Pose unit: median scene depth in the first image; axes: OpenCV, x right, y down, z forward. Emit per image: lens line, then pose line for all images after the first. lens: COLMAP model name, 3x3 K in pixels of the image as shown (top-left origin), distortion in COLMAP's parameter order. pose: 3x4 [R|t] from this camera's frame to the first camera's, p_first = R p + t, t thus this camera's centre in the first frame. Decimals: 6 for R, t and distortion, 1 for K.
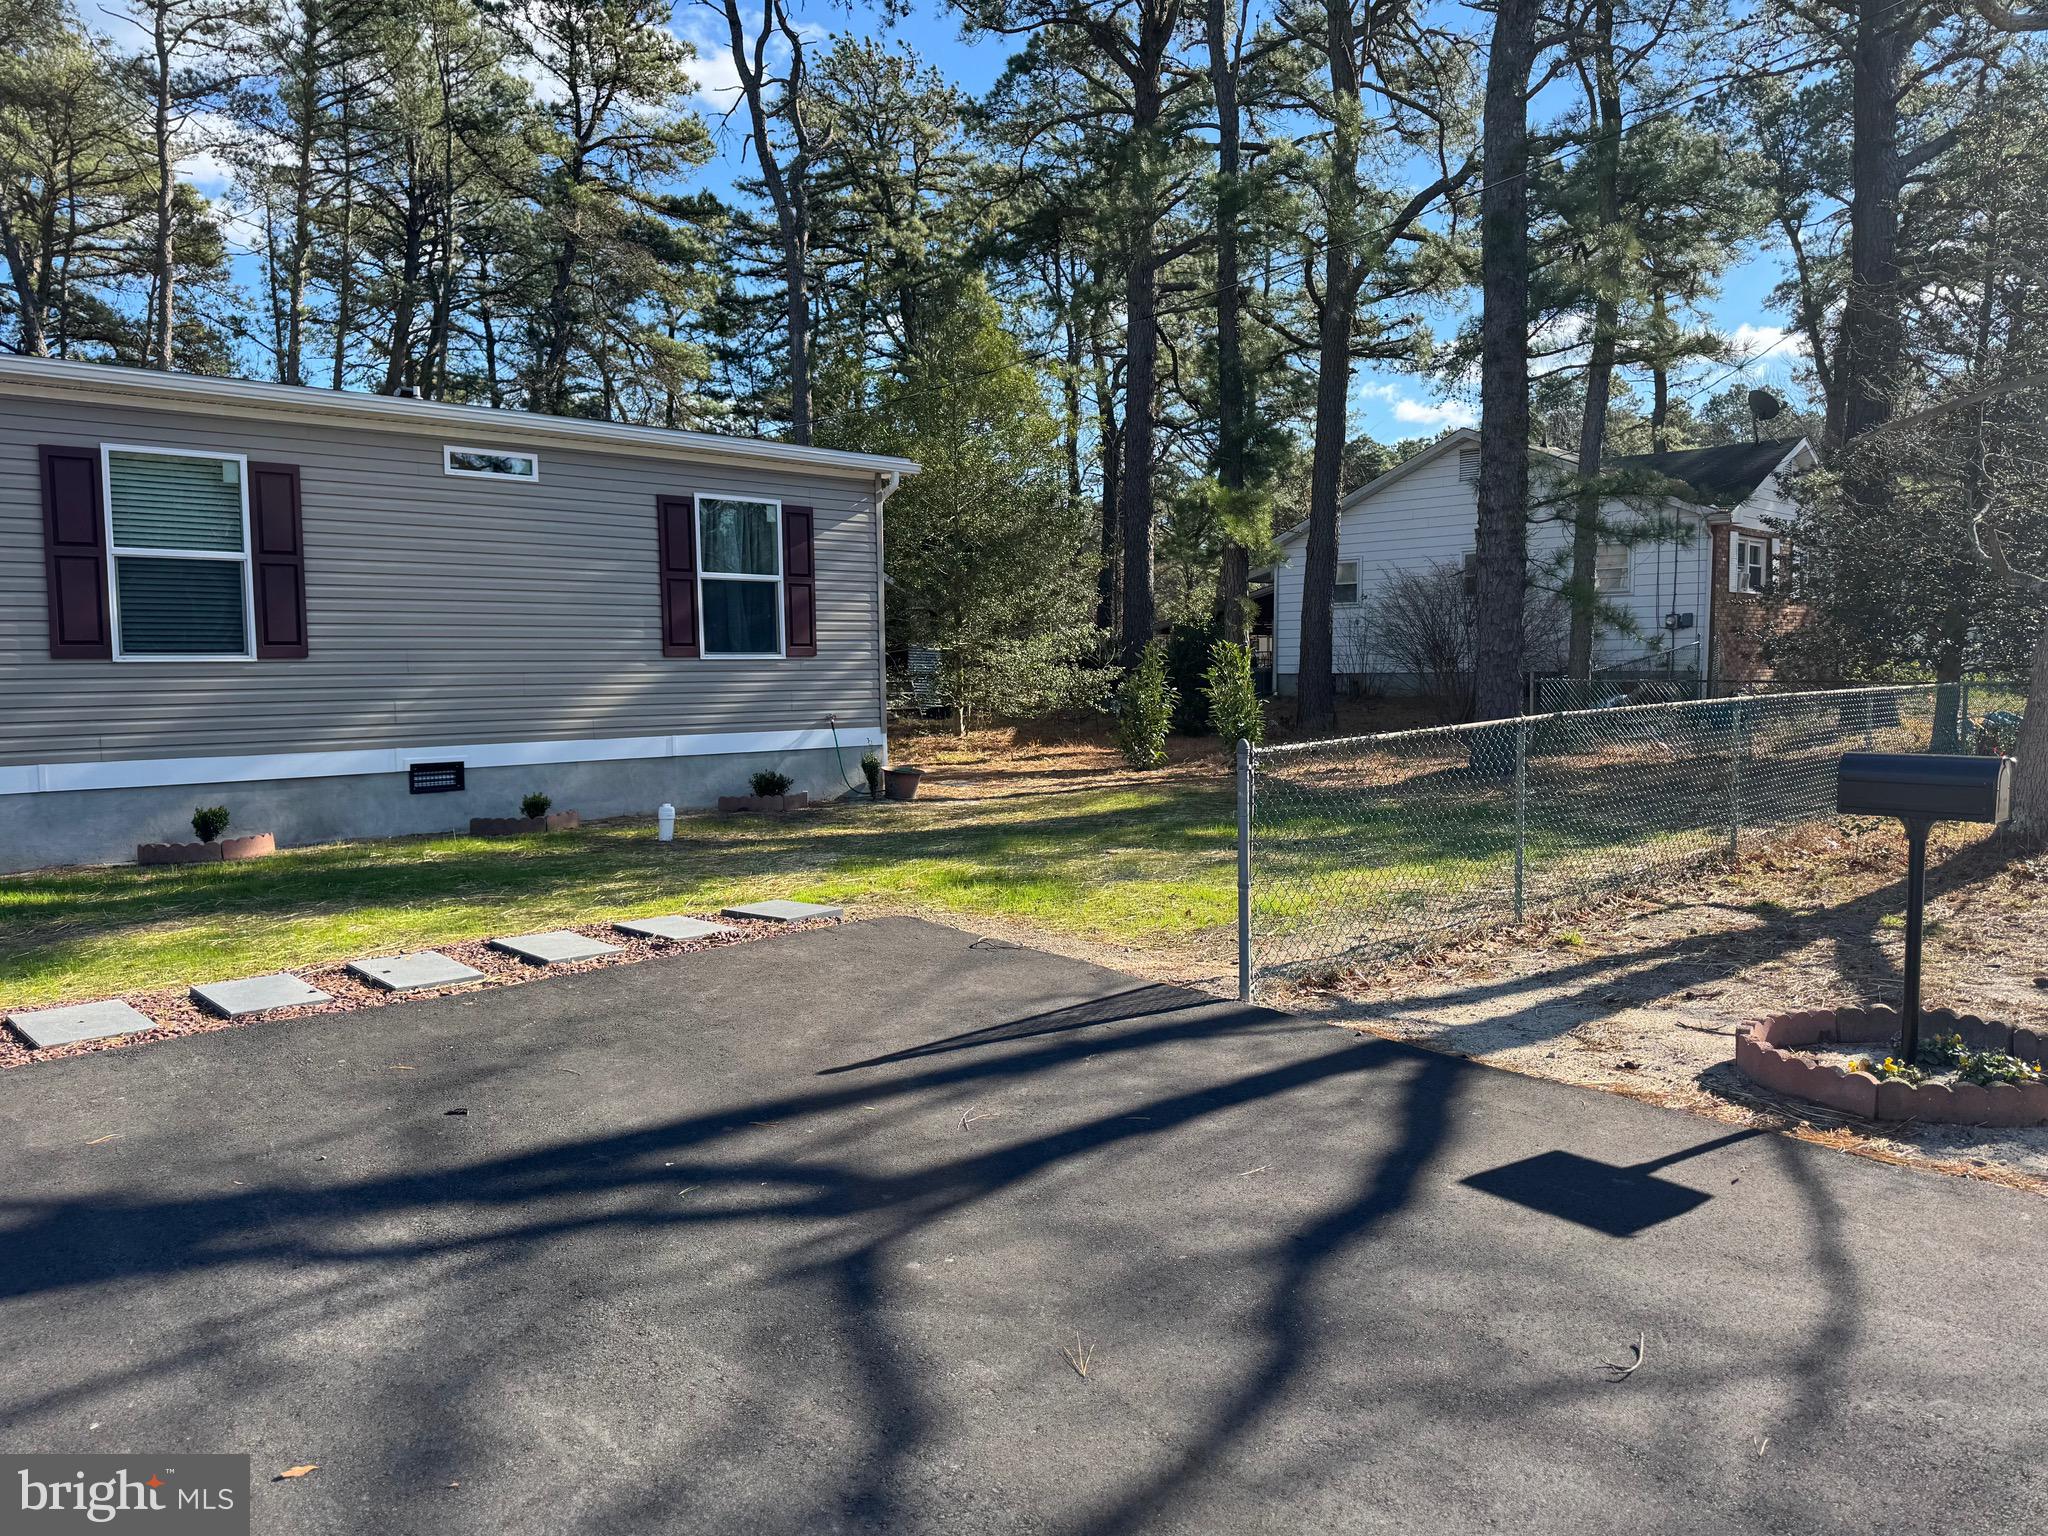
lens RADIAL K [[1365.3, 0, 1024.0], [0, 1365.3, 768.0], [0, 0, 1]] dist [0.057005, -0.045795]
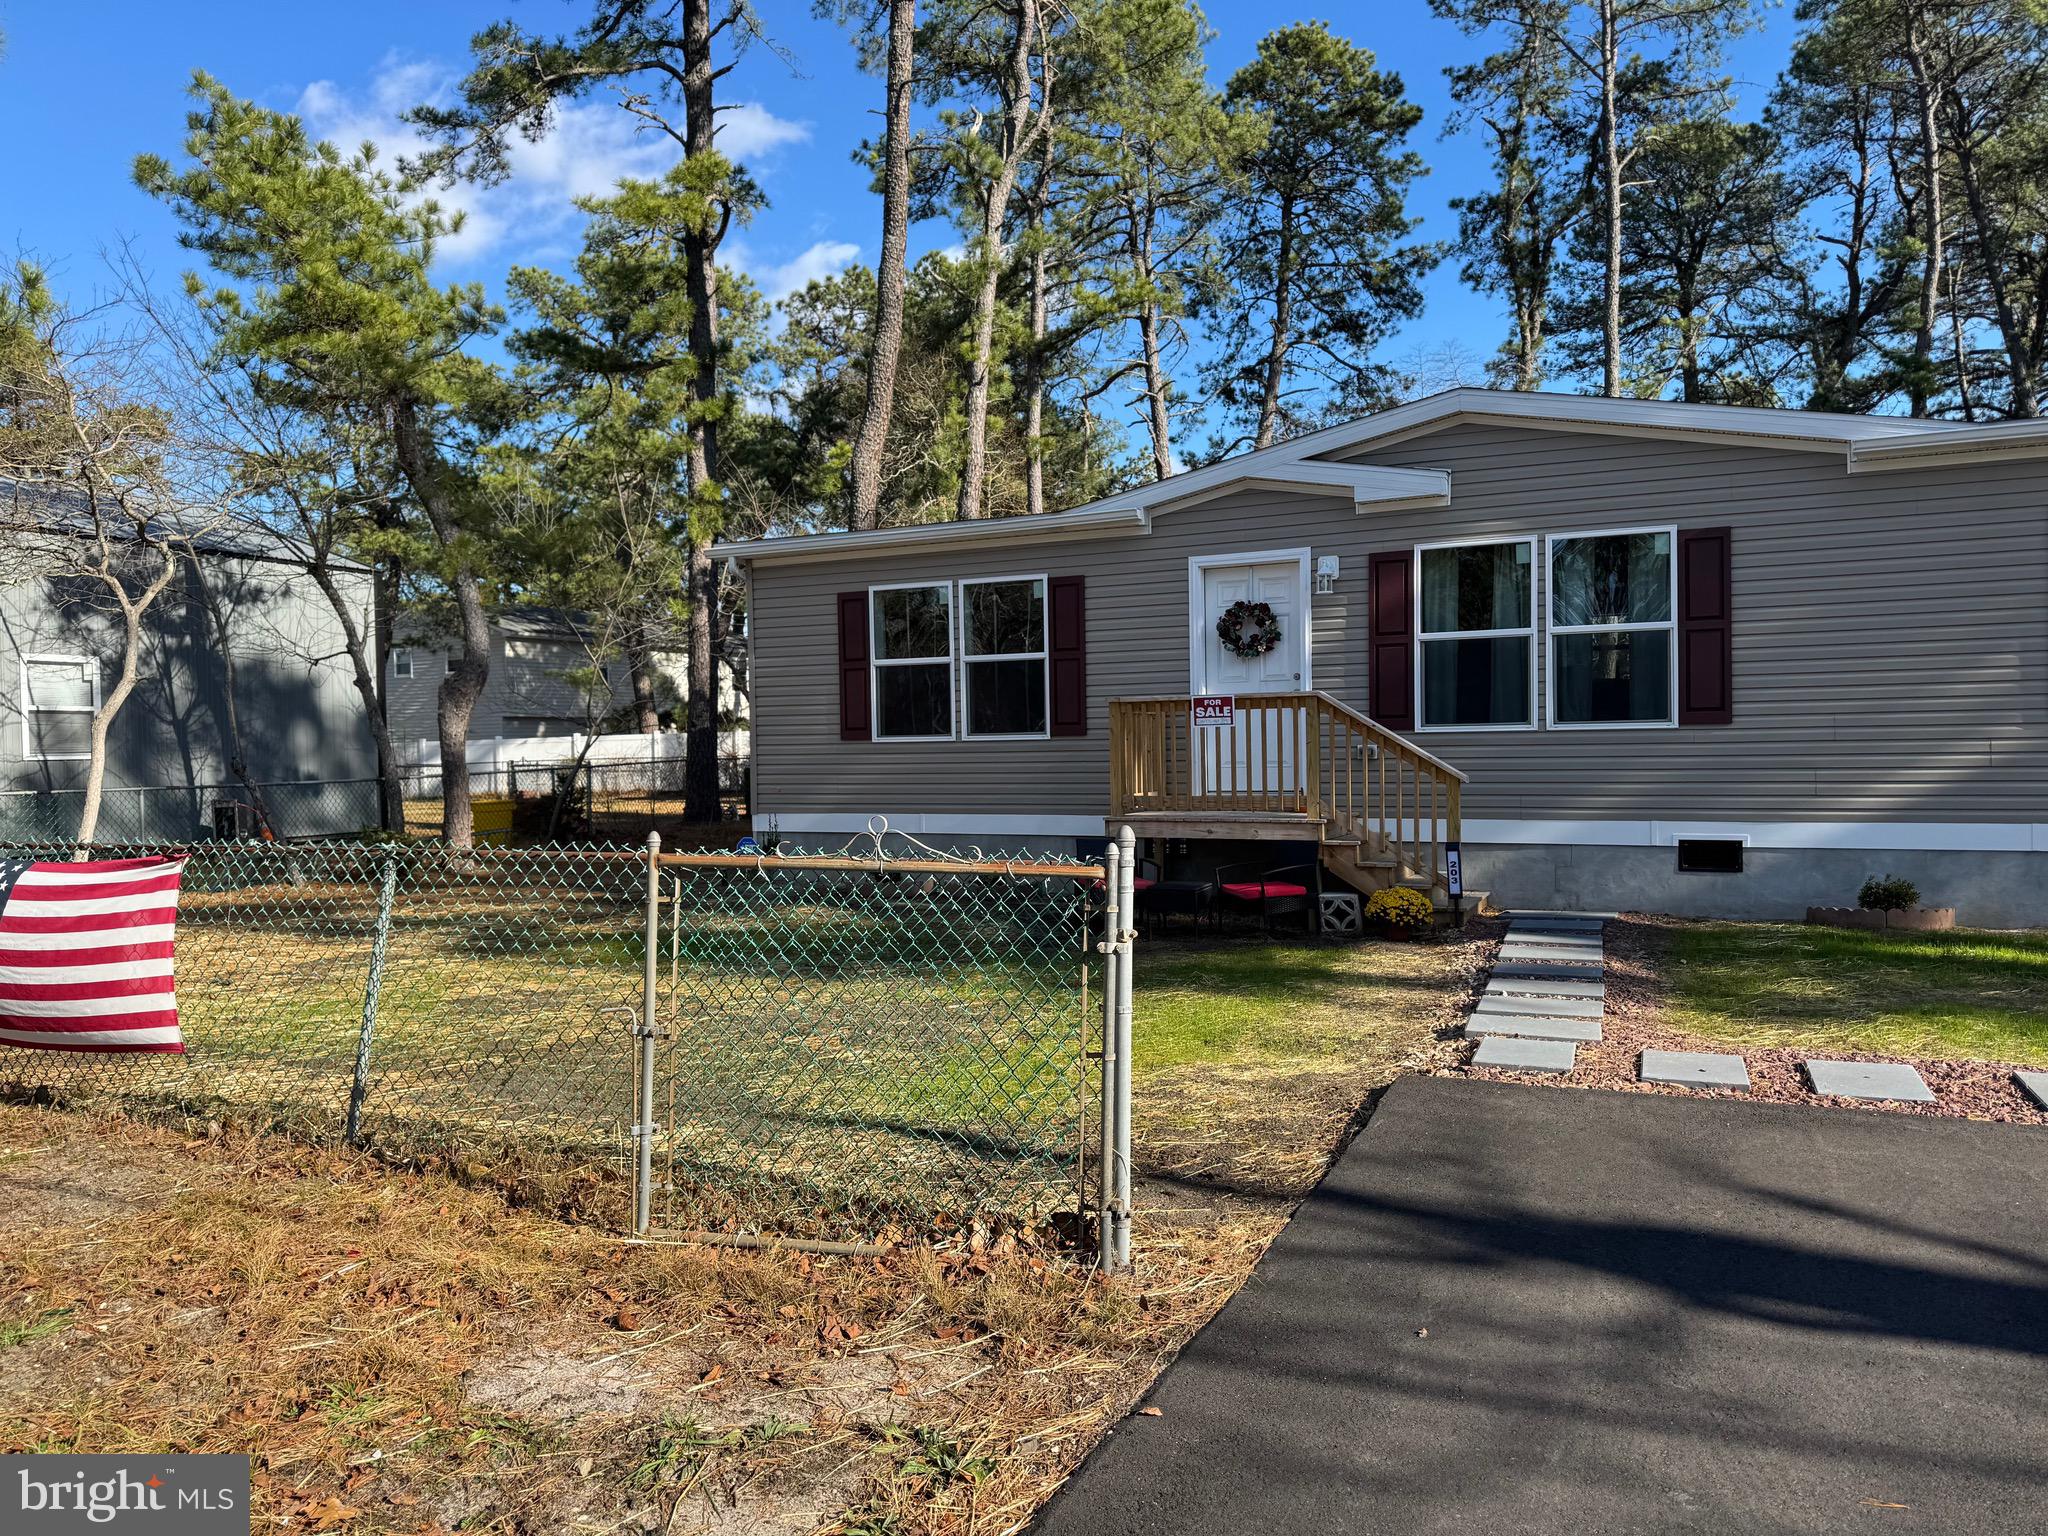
lens RADIAL K [[1365.3, 0, 1024.0], [0, 1365.3, 768.0], [0, 0, 1]] dist [0.057005, -0.045795]
pose [[0.381676, 0.023218, -0.924005, 0.216486], [-0.063131, 0.998005, -0.001000, -0.019039], [0.922138, 0.058715, 0.382380, 0.200590]]
